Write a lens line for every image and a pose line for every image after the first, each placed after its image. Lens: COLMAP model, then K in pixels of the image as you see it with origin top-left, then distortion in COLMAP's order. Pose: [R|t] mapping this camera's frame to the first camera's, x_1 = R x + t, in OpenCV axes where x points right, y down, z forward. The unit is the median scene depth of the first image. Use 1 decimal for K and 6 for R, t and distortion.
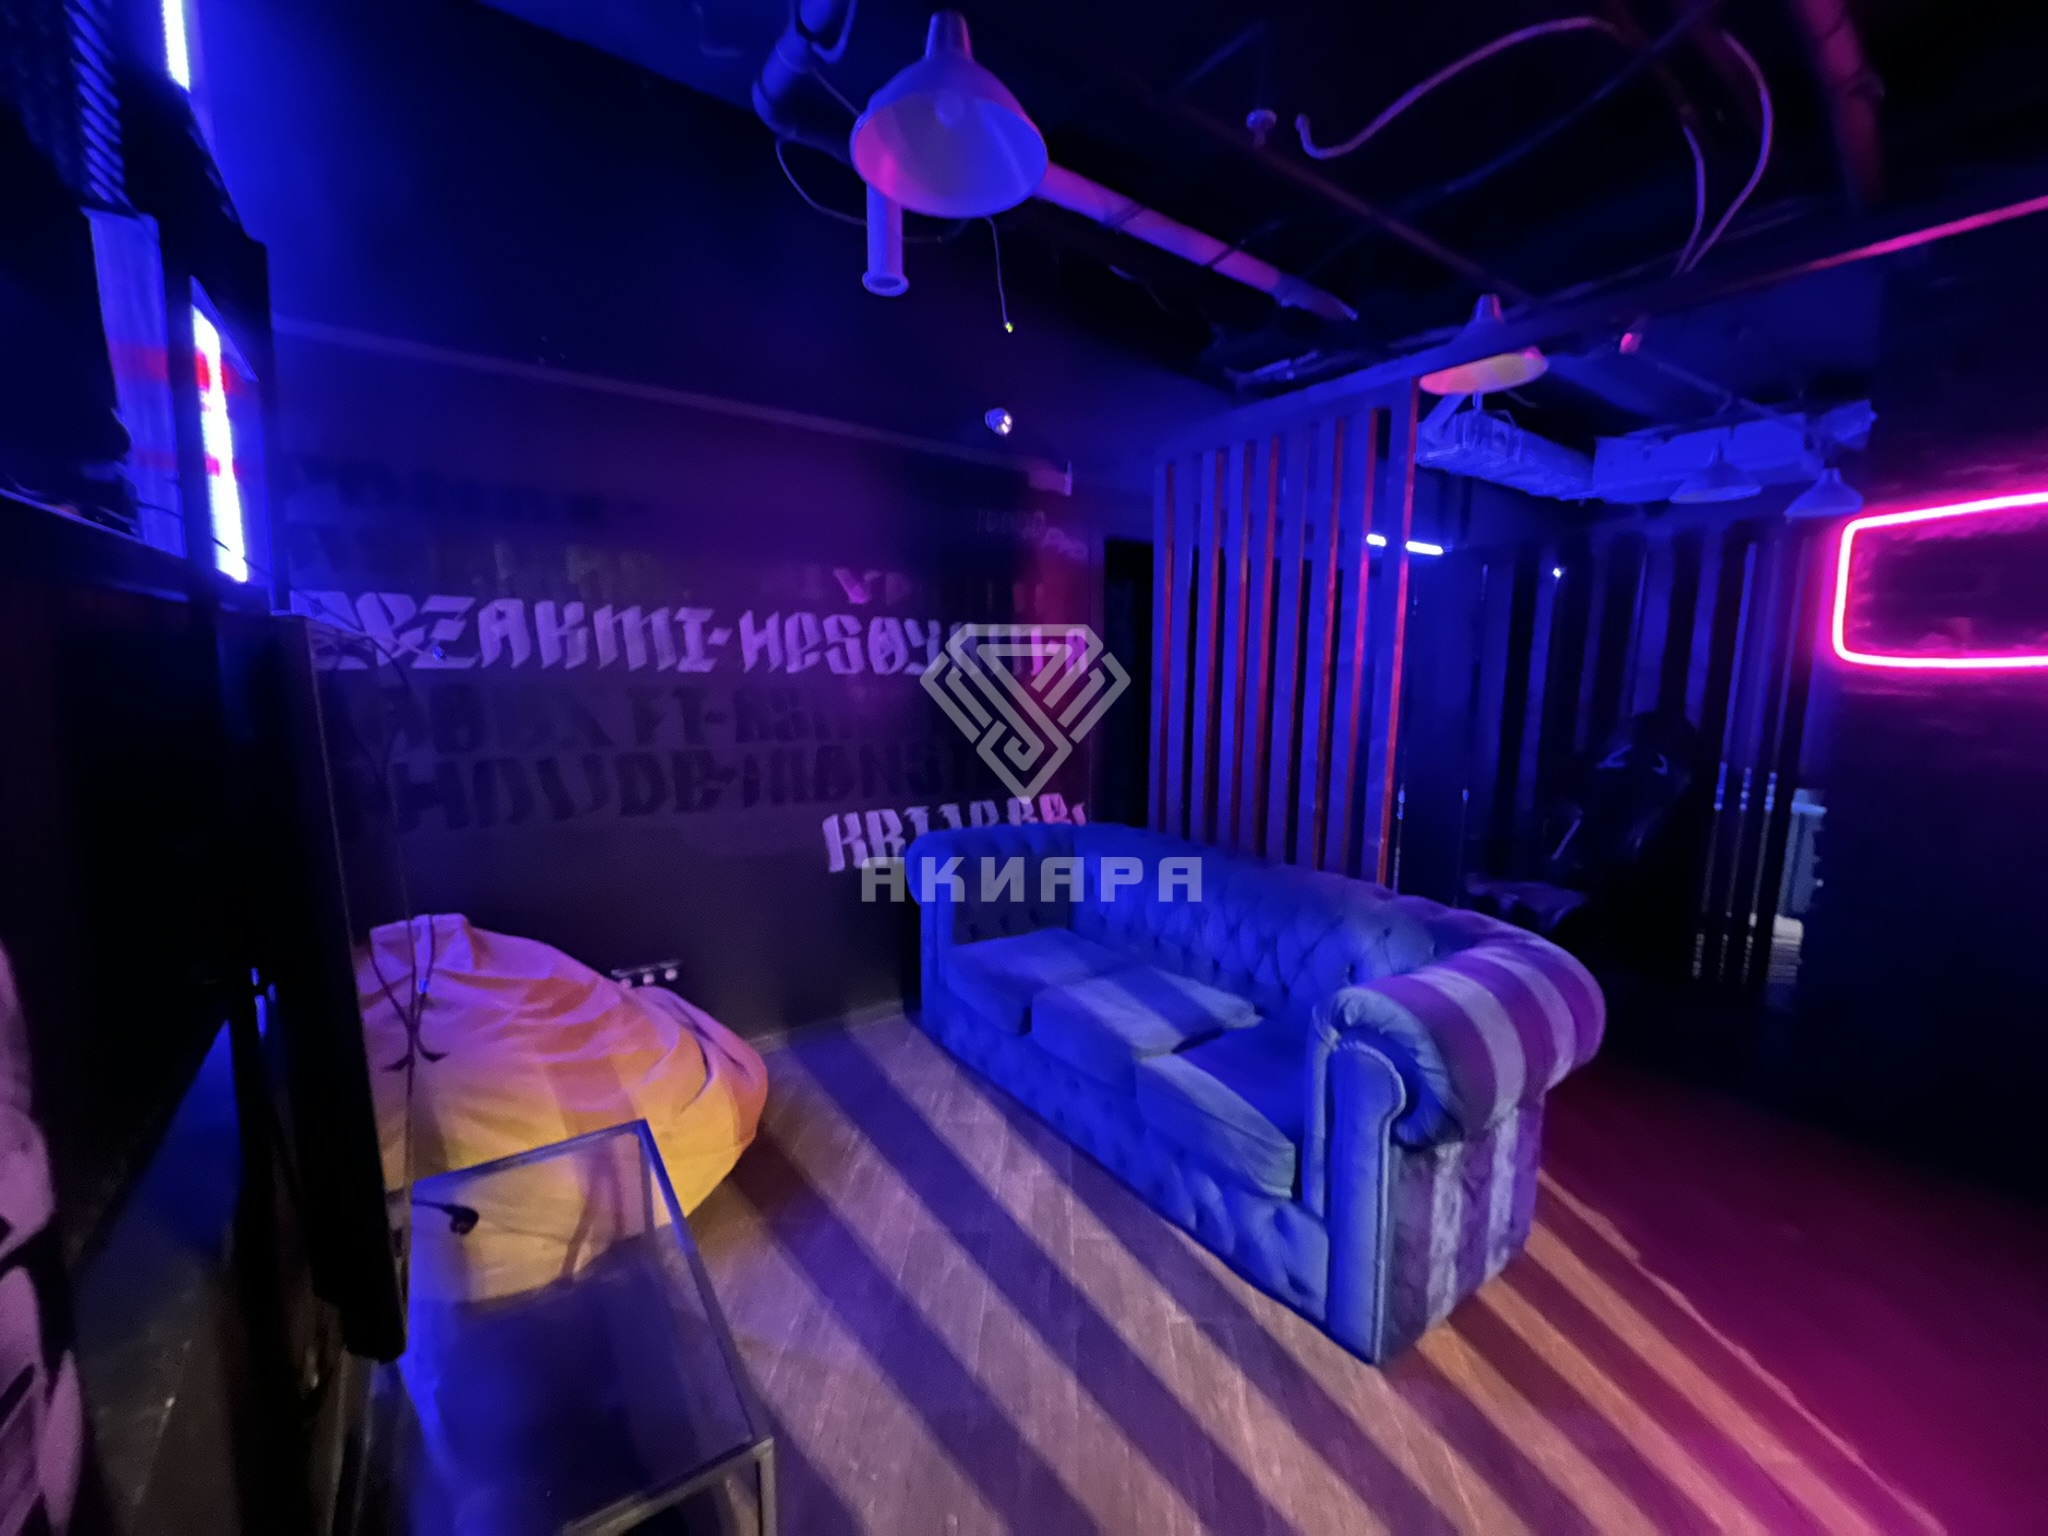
lens RADIAL K [[810.5, 0, 1019.5], [0, 810.5, 771.6], [0, 0, 1]] dist [-0.012284, -0.000163]
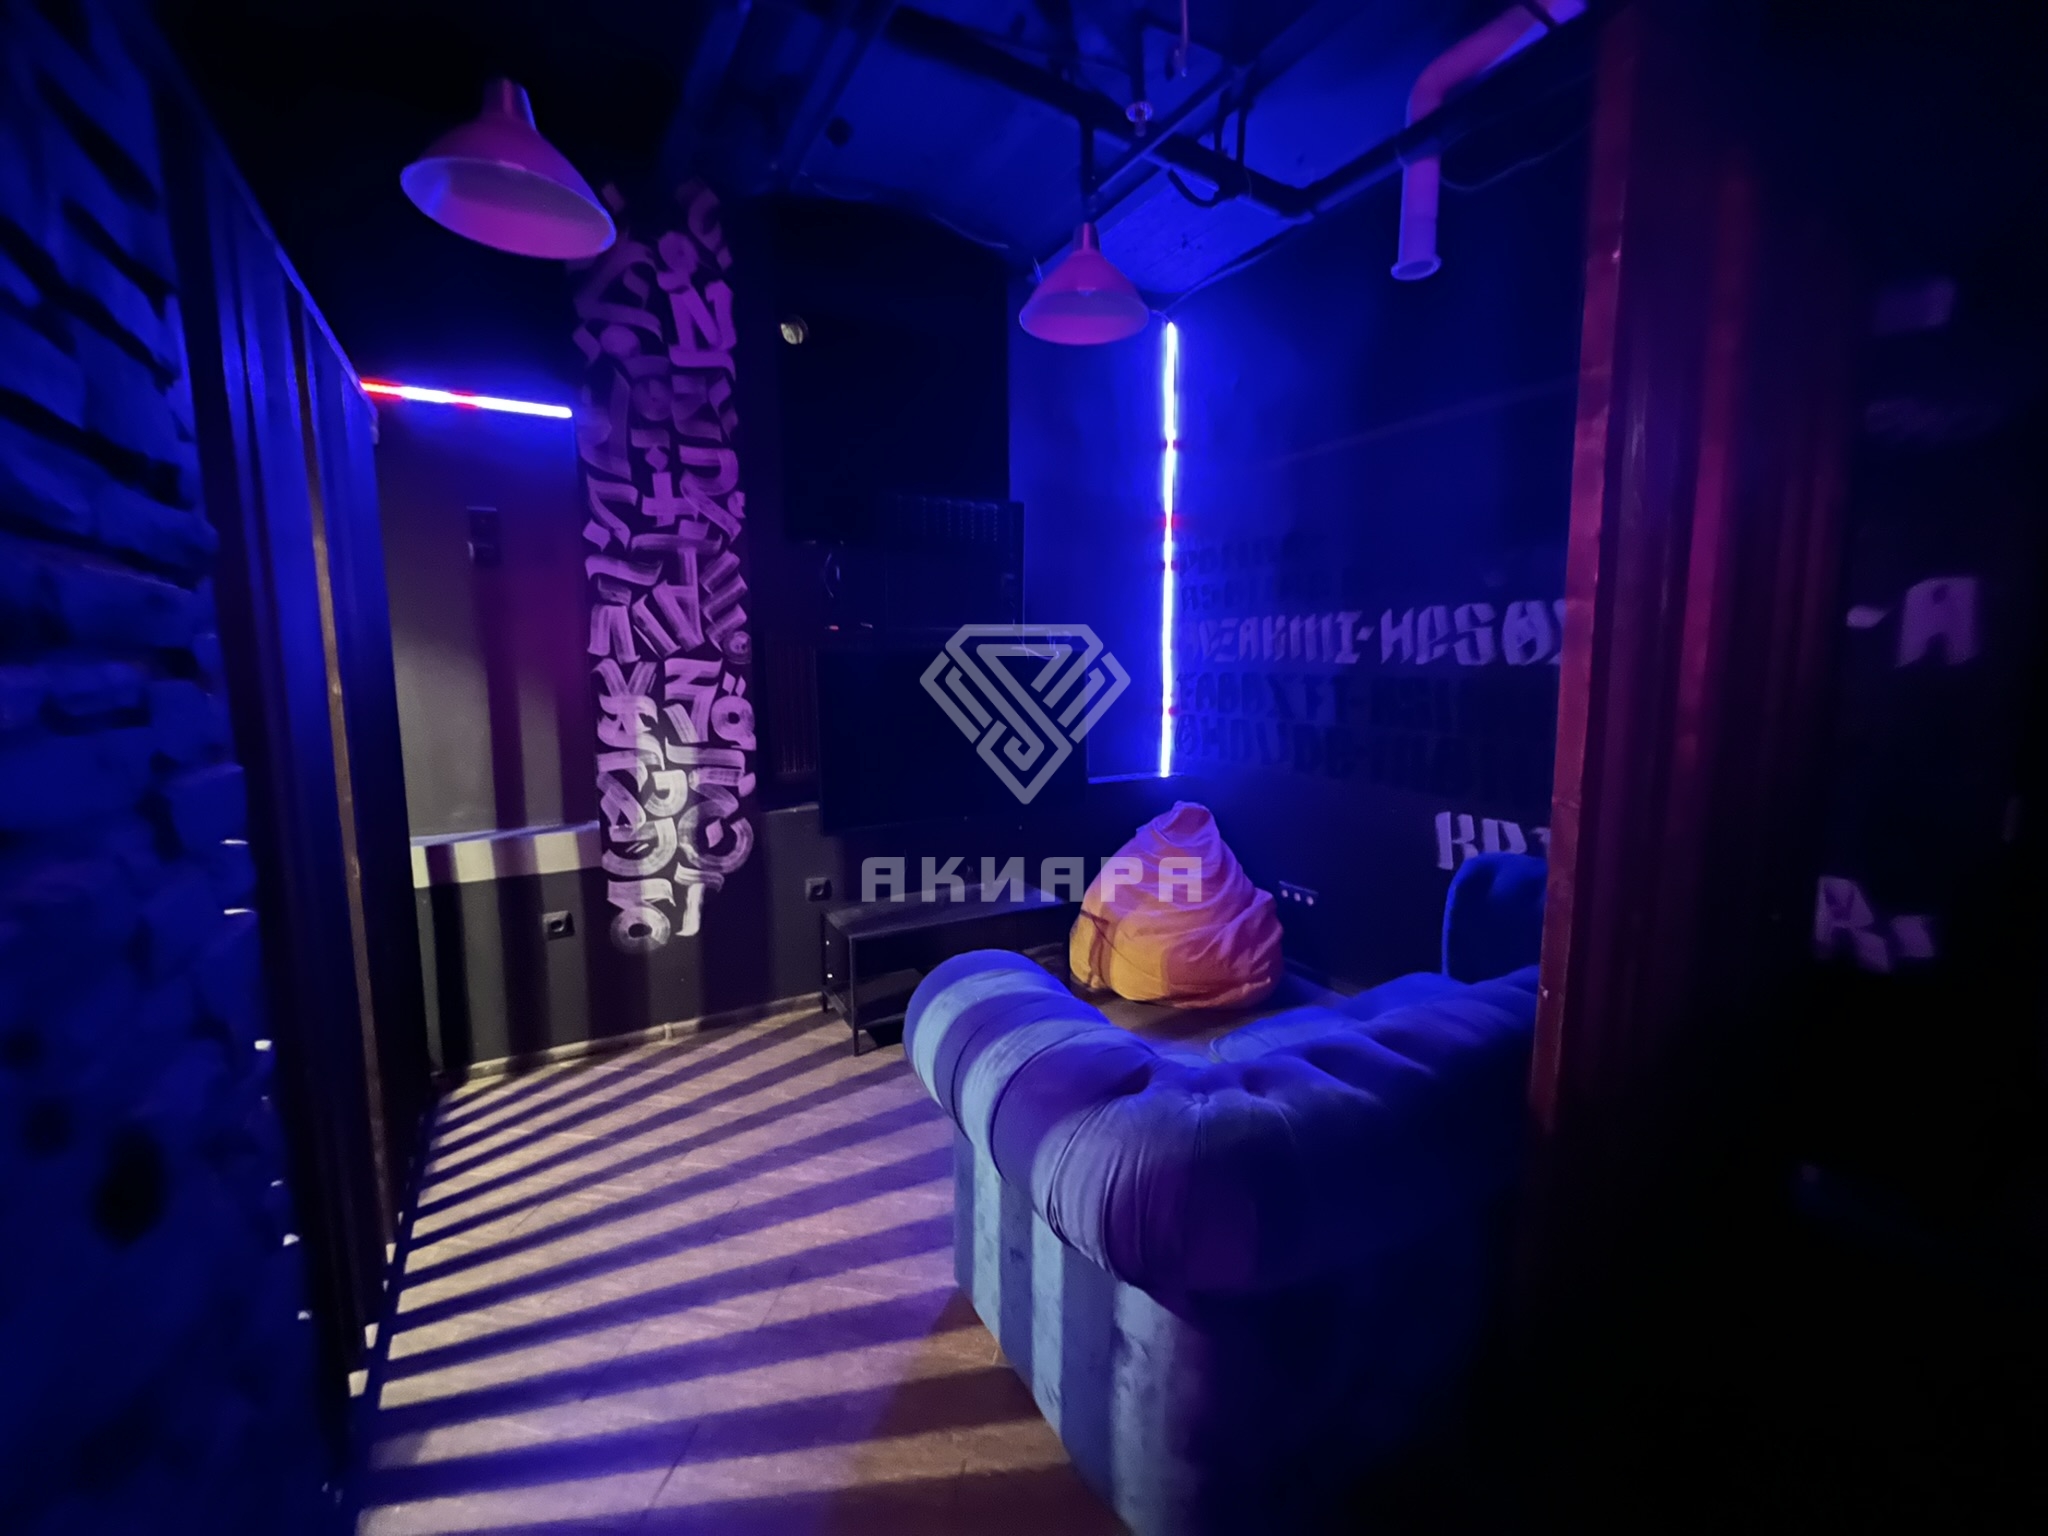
lens RADIAL K [[810.5, 0, 1018.5], [0, 810.5, 762.4], [0, 0, 1]] dist [-0.012284, -0.000163]
pose [[-0.092655, 0.107513, -0.989877, 0.818490], [-0.131173, 0.984171, 0.119172, -0.054831], [0.987020, 0.140887, -0.077085, 0.596459]]
